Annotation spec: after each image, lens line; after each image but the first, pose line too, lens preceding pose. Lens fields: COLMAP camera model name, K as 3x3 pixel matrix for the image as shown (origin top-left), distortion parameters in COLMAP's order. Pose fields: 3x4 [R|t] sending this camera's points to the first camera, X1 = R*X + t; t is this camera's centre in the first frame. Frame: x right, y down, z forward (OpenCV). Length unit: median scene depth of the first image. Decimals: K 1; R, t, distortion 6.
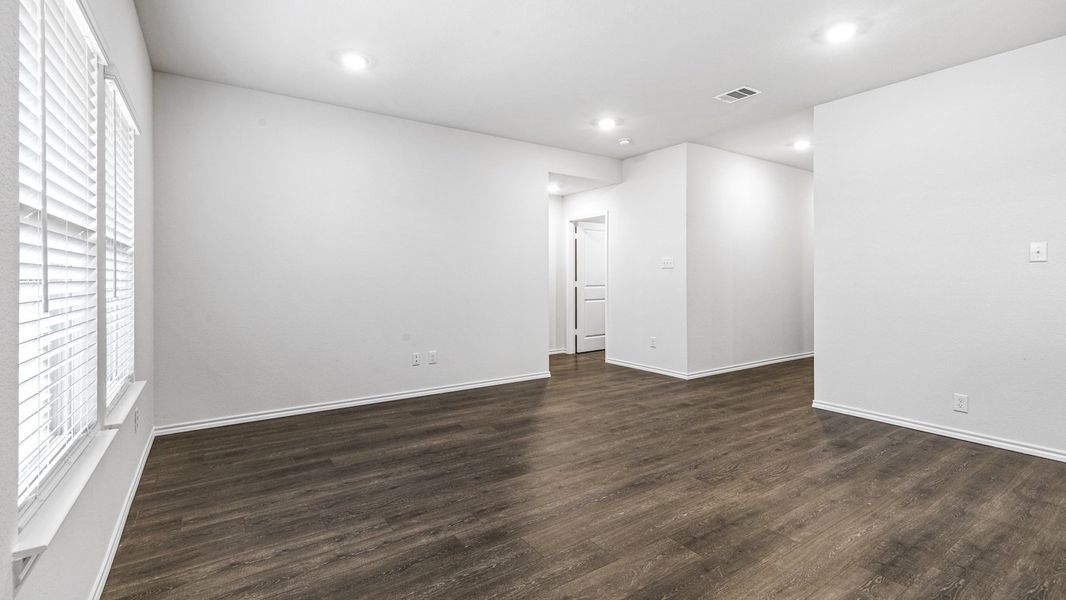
lens RADIAL K [[478.1, 0, 539.3], [0, 478.1, 277.6], [0, 0, 1]] dist [0.005696, -0.002338]
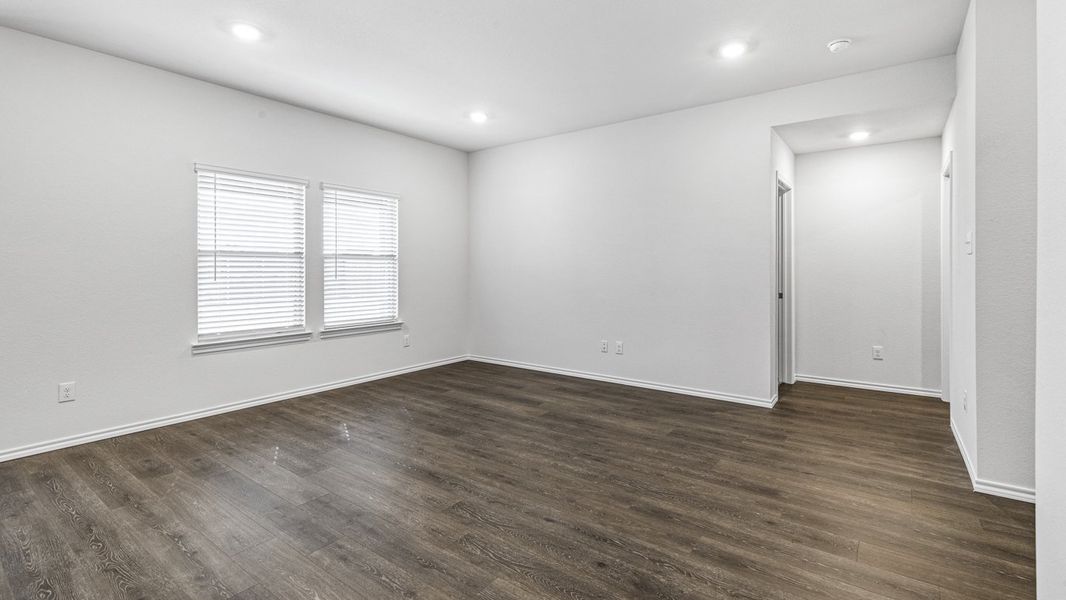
lens RADIAL K [[478.1, 0, 540.6], [0, 478.1, 265.9], [0, 0, 1]] dist [0.005696, -0.002338]
pose [[0.329320, -0.002207, -0.944216, 0.851000], [-0.003915, 0.999985, -0.003703, -0.008315], [0.944210, 0.004916, 0.329306, 0.598977]]
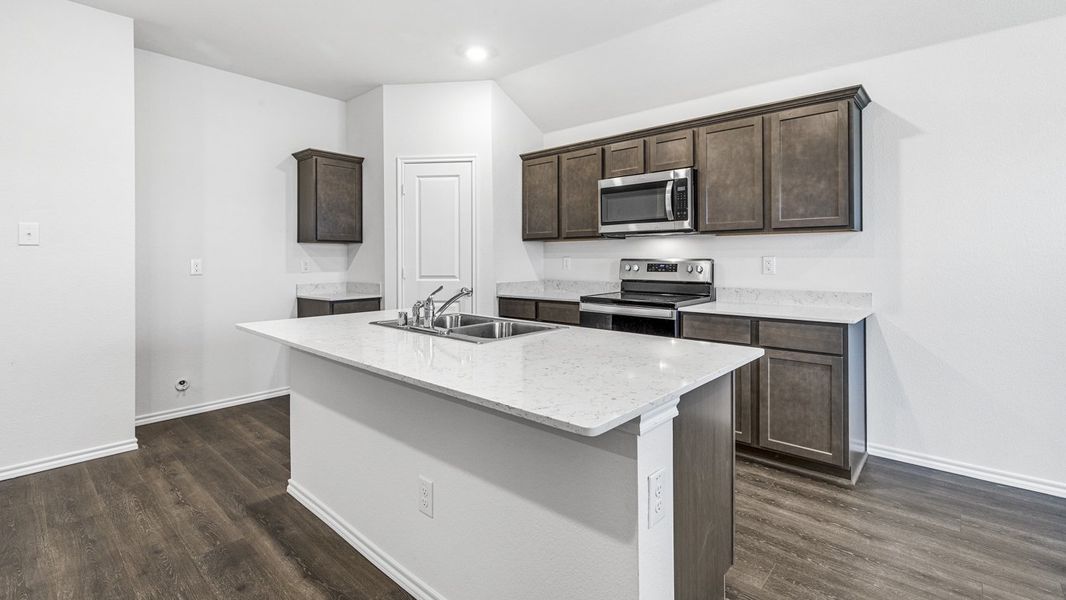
lens RADIAL K [[478.1, 0, 537.7], [0, 478.1, 256.6], [0, 0, 1]] dist [0.005696, -0.002338]
pose [[-0.233210, 0.003481, 0.972420, -0.000248], [0.010469, 0.999945, -0.001069, -0.002786], [-0.972370, 0.009930, -0.233234, 0.251524]]
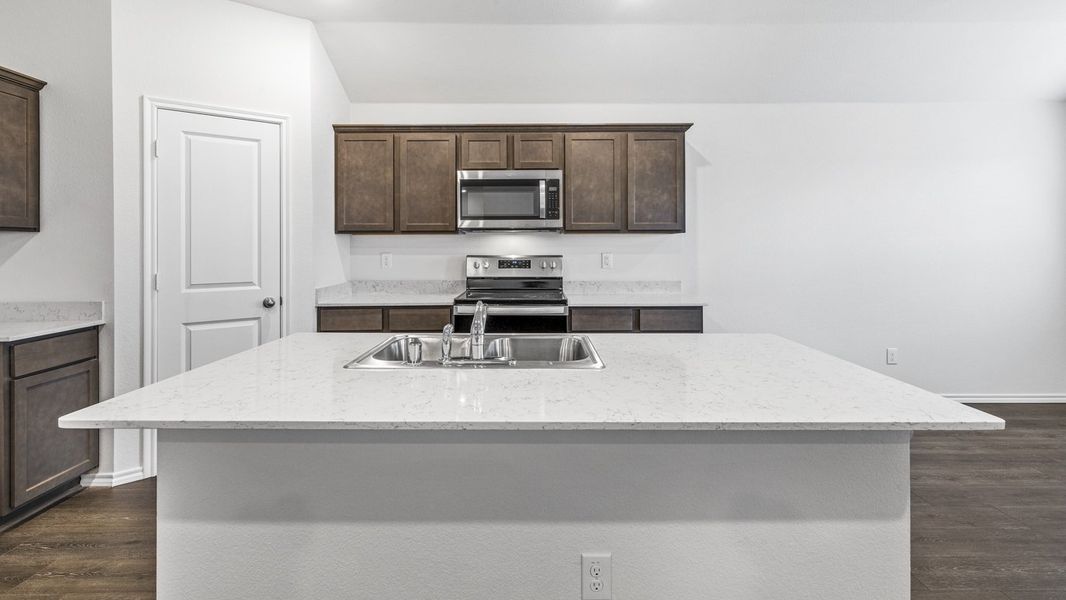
lens RADIAL K [[478.1, 0, 537.5], [0, 478.1, 243.3], [0, 0, 1]] dist [0.005696, -0.002338]
pose [[-0.823786, 0.004607, 0.566883, 0.278048], [0.006808, 0.999975, 0.001767, -0.021531], [-0.566861, 0.005315, -0.823797, 0.539001]]
